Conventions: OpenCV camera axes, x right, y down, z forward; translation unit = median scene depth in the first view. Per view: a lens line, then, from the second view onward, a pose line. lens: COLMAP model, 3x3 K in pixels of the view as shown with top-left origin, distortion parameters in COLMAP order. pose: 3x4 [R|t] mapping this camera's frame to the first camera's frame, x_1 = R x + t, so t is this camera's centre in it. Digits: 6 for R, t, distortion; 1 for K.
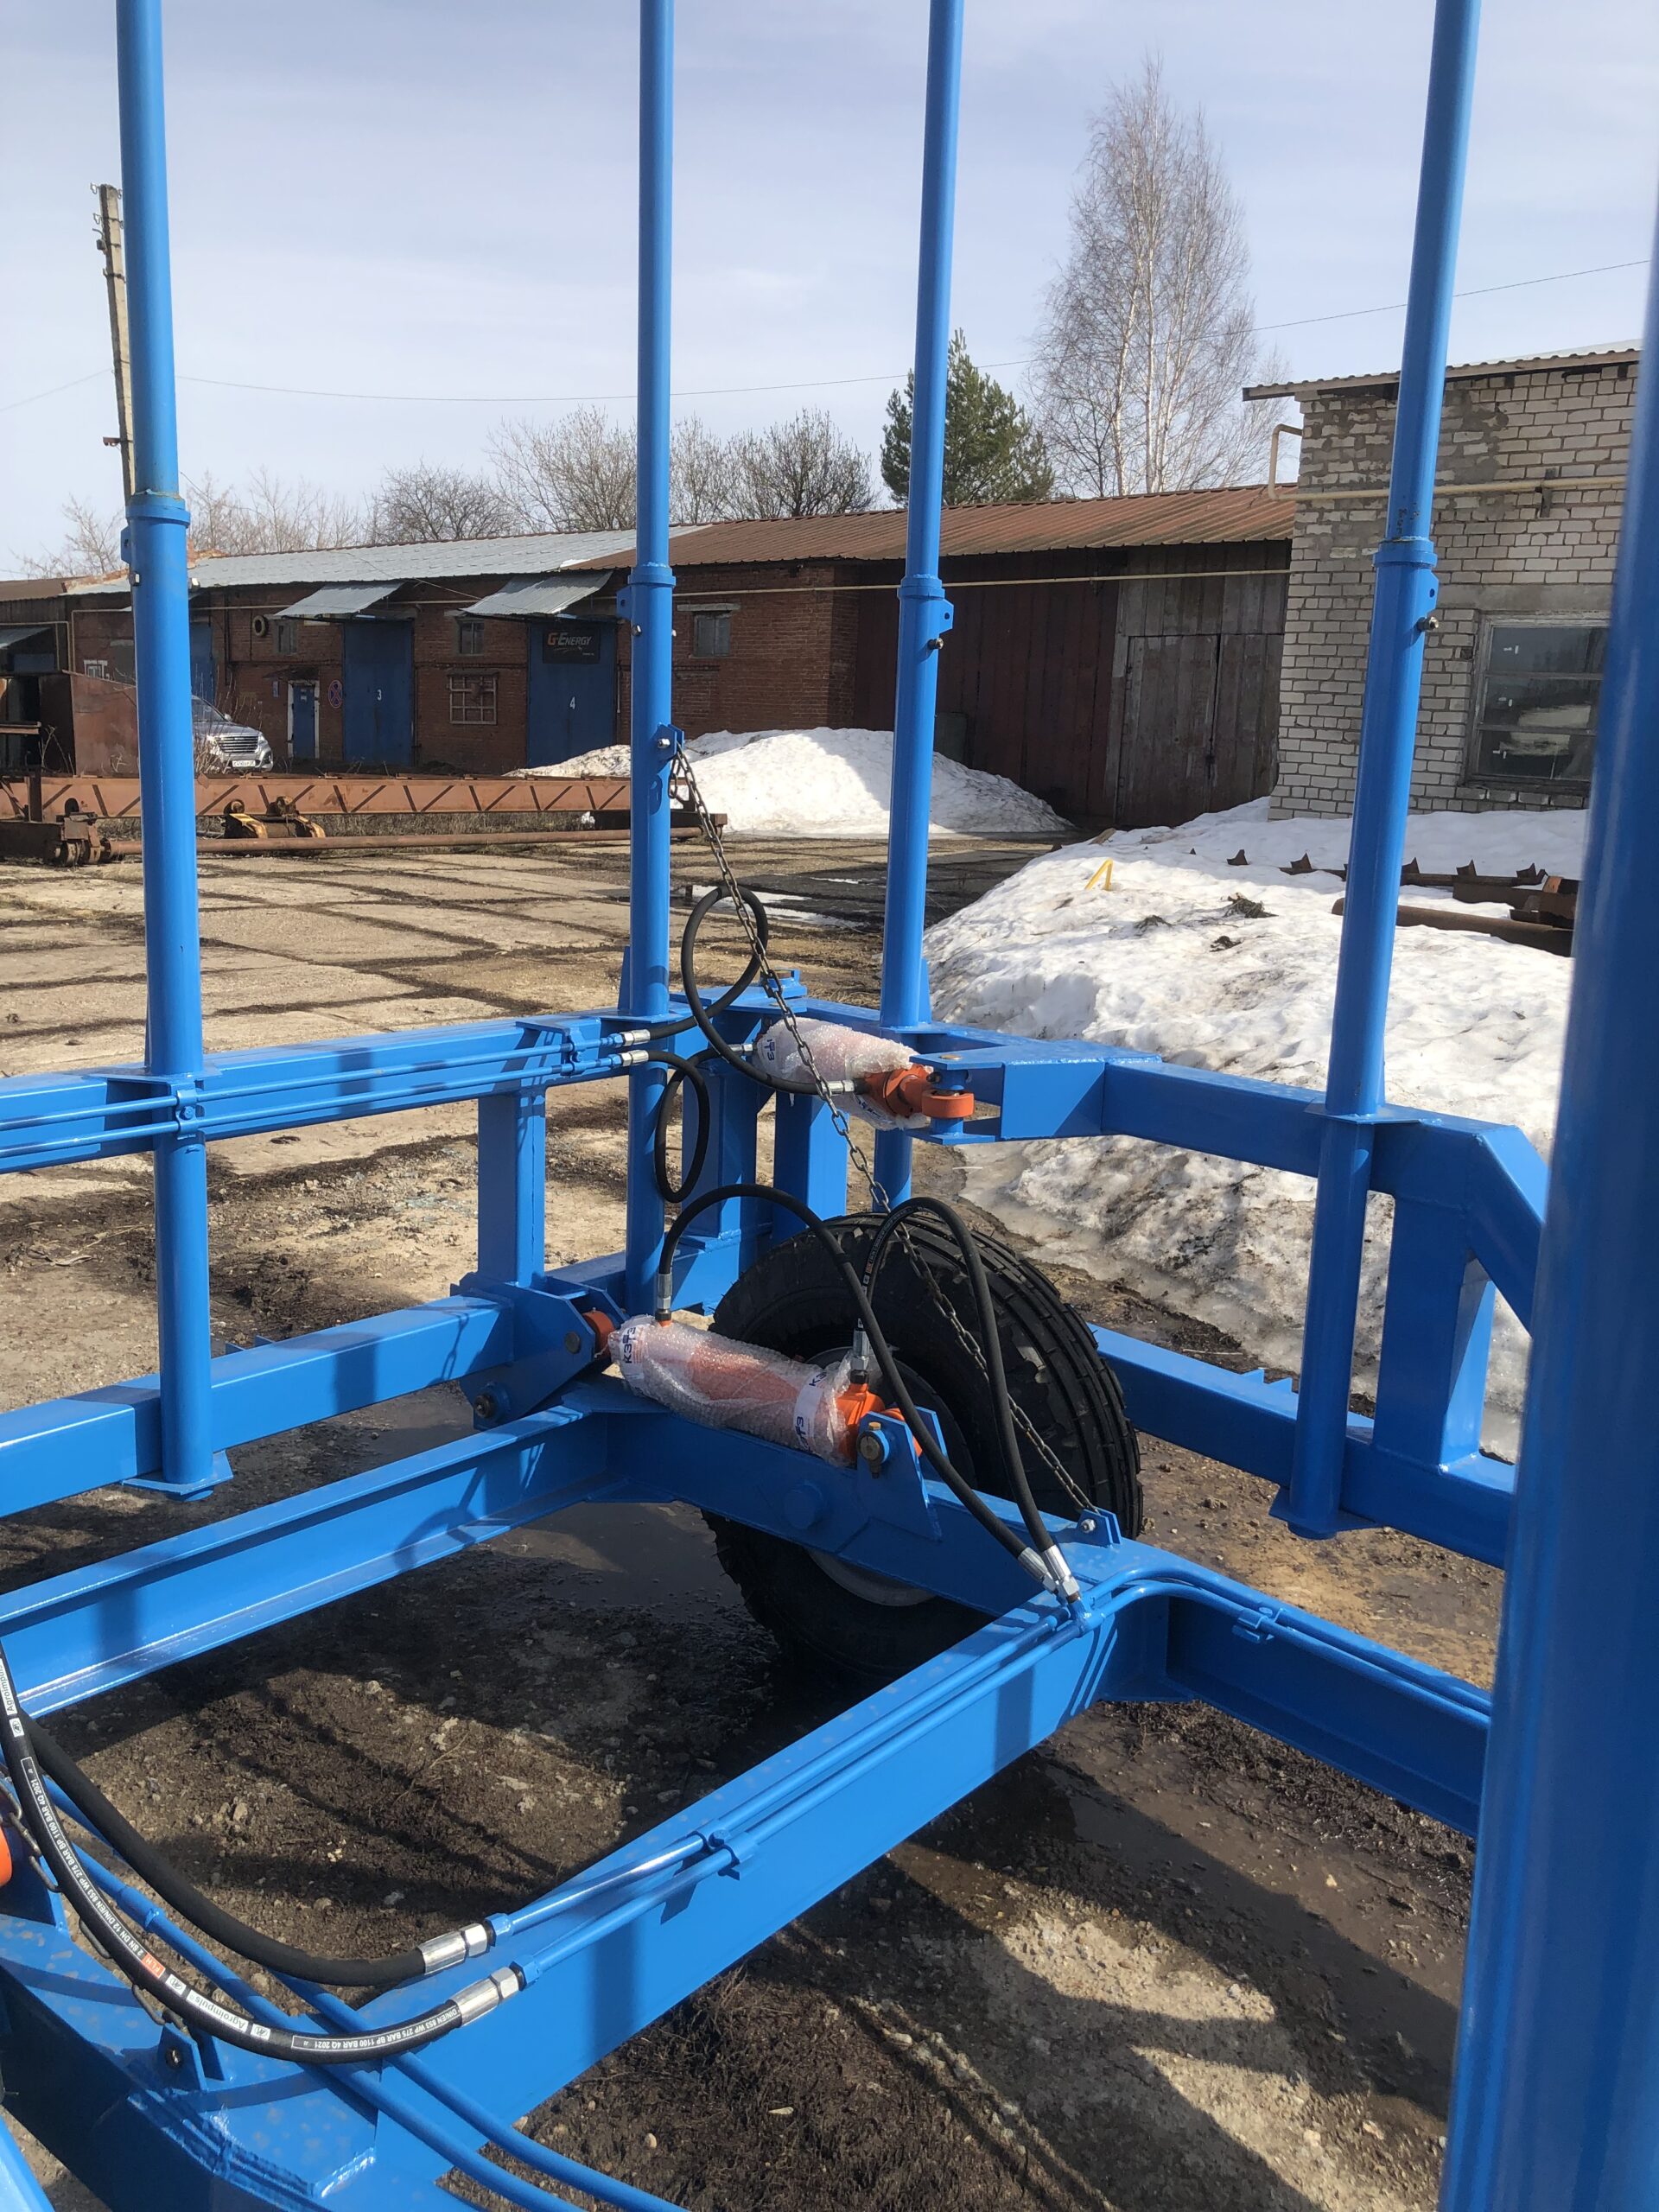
lens RADIAL K [[1839.2, 0, 818.1], [0, 1839.2, 1114.7], [0, 0, 1]] dist [0.150461, -0.453663]
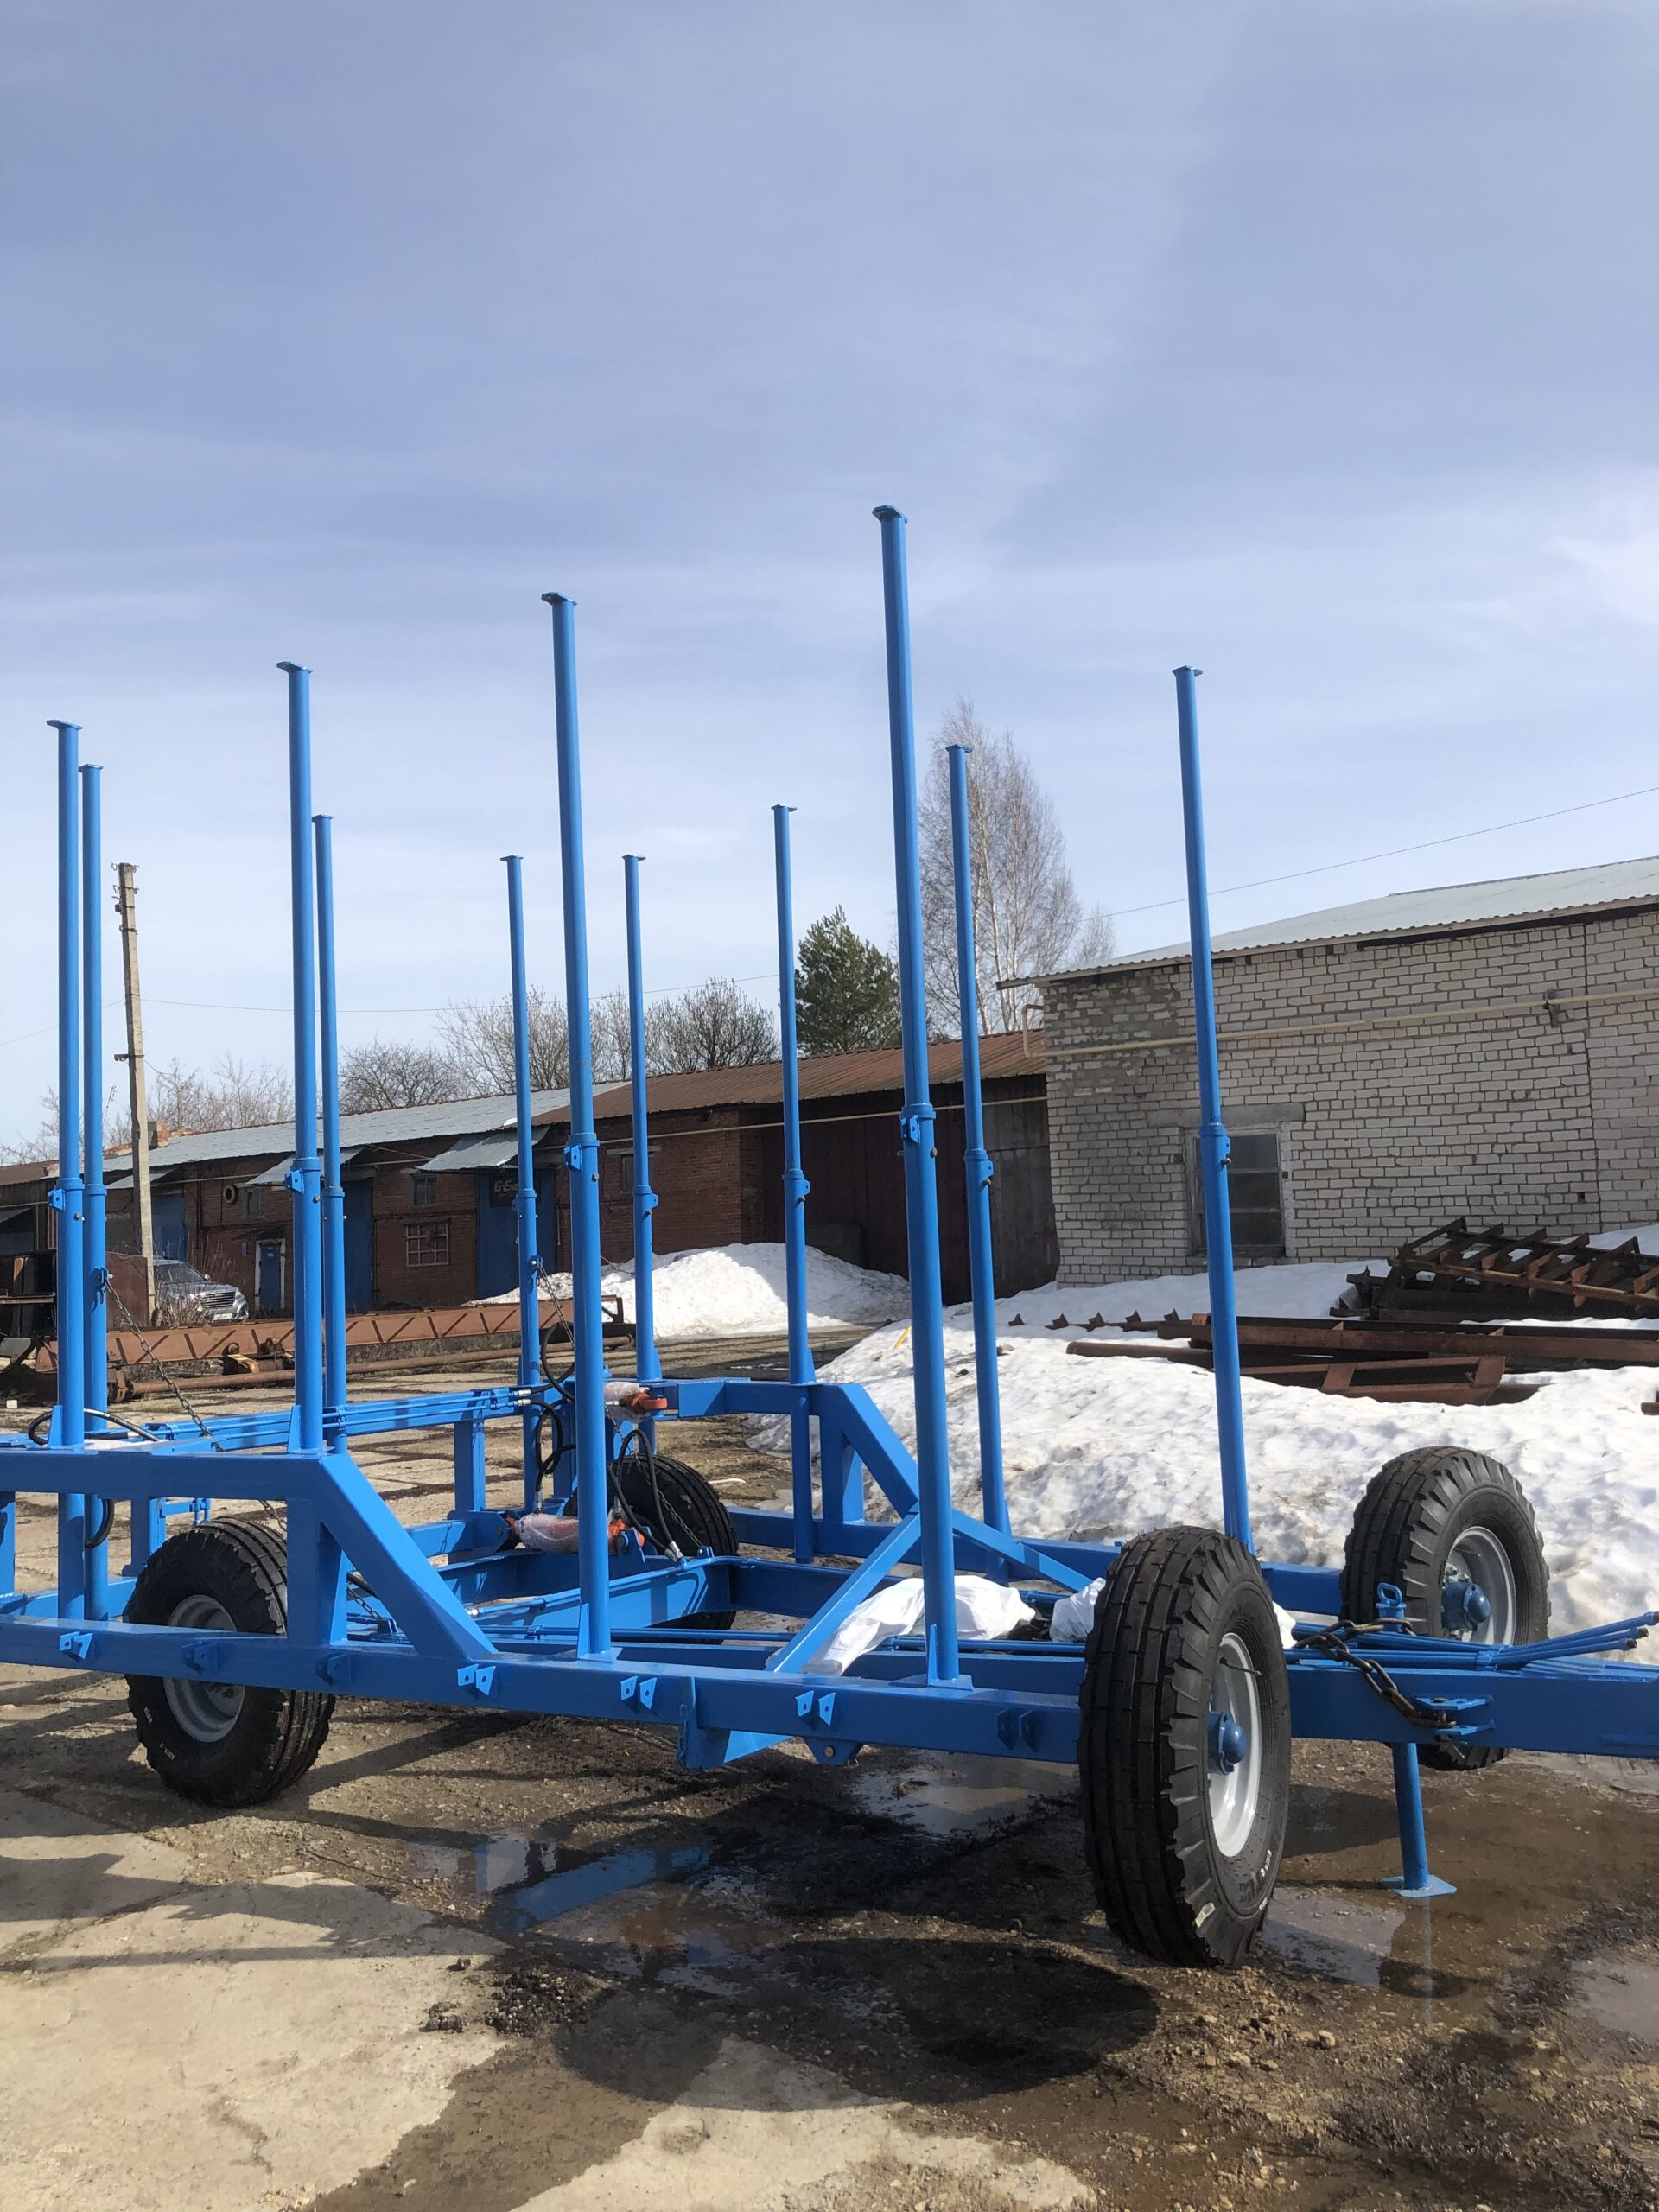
lens RADIAL K [[1839.2, 0, 818.1], [0, 1839.2, 1114.7], [0, 0, 1]] dist [0.150461, -0.453663]
pose [[0.996905, -0.070764, 0.034249, 0.030835], [0.077403, 0.959732, -0.270045, 0.040610], [-0.013761, 0.271860, 0.962238, -0.189794]]
